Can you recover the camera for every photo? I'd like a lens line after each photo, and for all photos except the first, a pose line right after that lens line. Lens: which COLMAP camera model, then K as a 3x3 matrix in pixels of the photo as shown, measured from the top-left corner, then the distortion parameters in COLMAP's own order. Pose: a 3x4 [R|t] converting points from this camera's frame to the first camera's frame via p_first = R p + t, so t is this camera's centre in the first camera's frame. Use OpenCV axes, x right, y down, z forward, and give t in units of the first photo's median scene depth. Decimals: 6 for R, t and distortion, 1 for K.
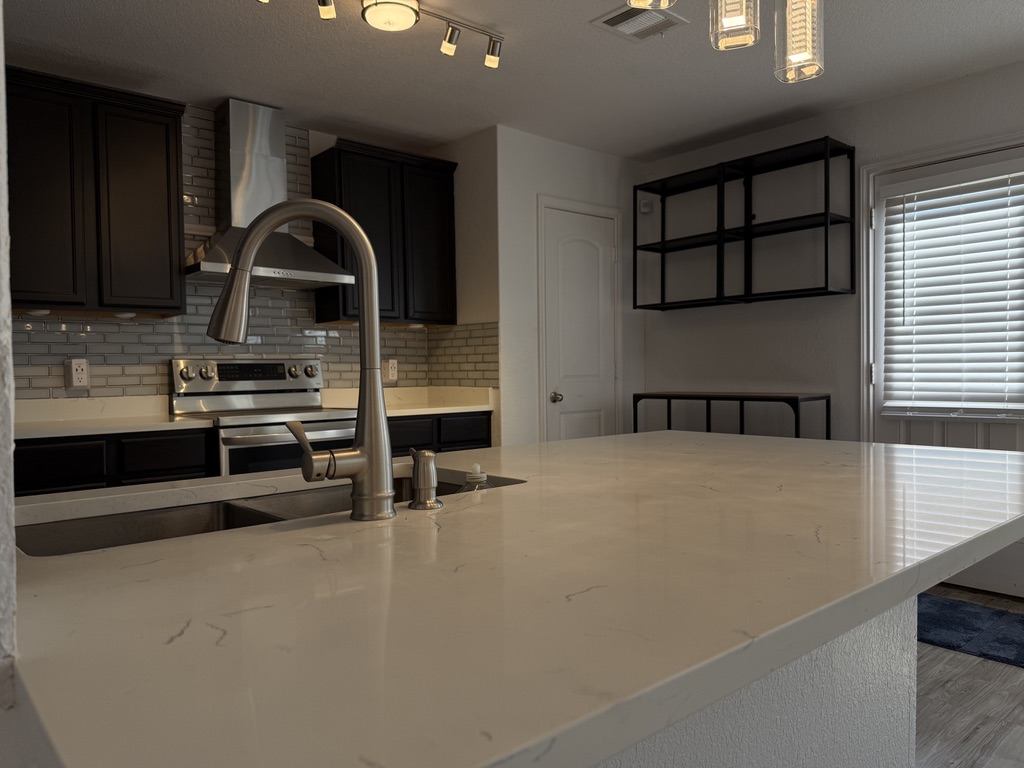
lens RADIAL K [[726.3, 0, 518.2], [0, 726.3, 393.2], [0, 0, 1]] dist [0.039013, -0.058412]
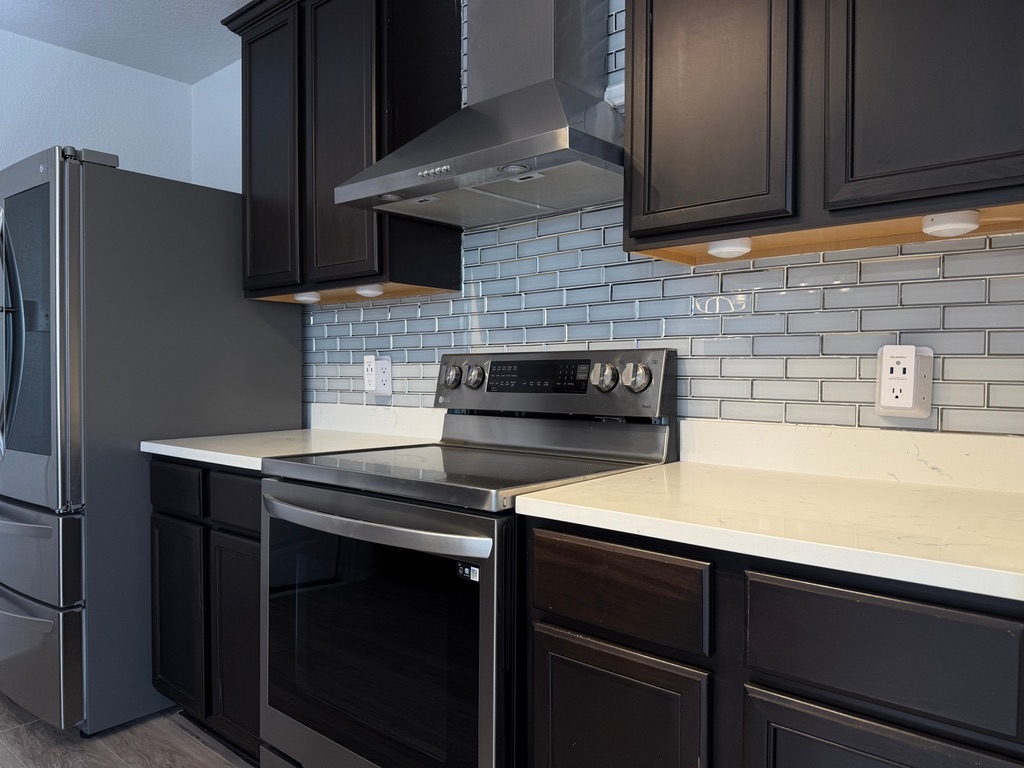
lens RADIAL K [[726.3, 0, 510.5], [0, 726.3, 383.8], [0, 0, 1]] dist [0.039013, -0.058412]
pose [[0.111781, 0.027094, -0.993363, 0.130185], [-0.035104, 0.999112, 0.023301, -0.031993], [0.993113, 0.032266, 0.112633, 0.836163]]
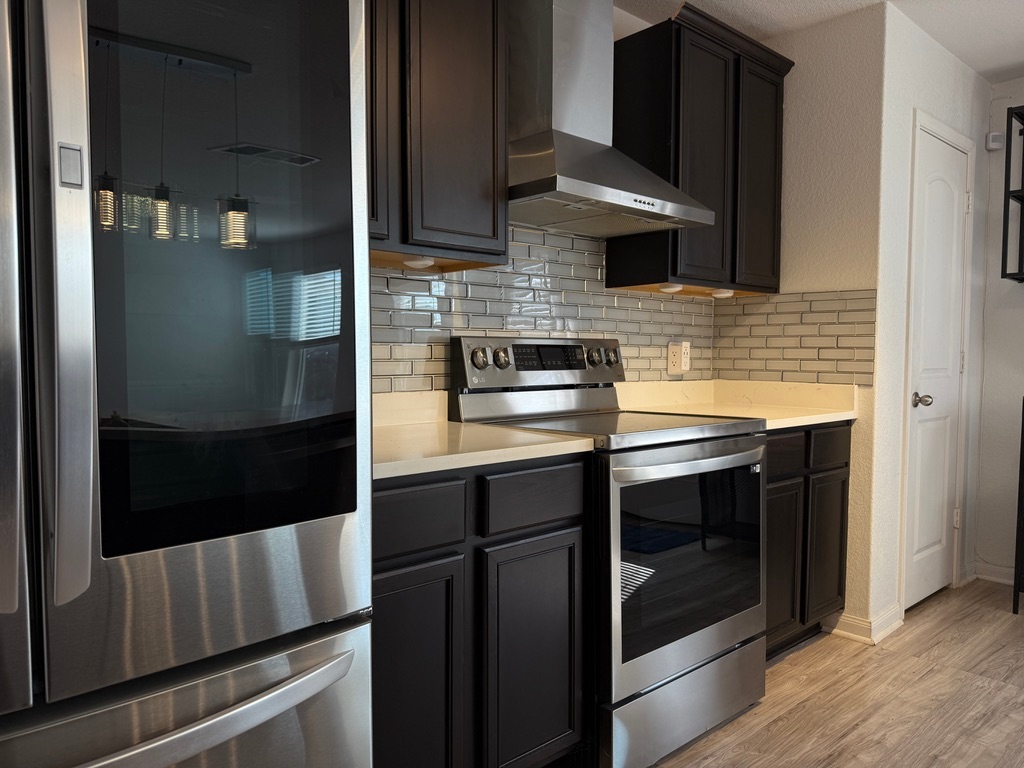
lens RADIAL K [[726.3, 0, 501.0], [0, 726.3, 381.6], [0, 0, 1]] dist [0.039013, -0.058412]
pose [[0.999826, 0.018462, -0.002813, -0.368945], [-0.018442, 0.999804, 0.007206, -0.009859], [0.002945, -0.007153, 0.999970, 0.306564]]
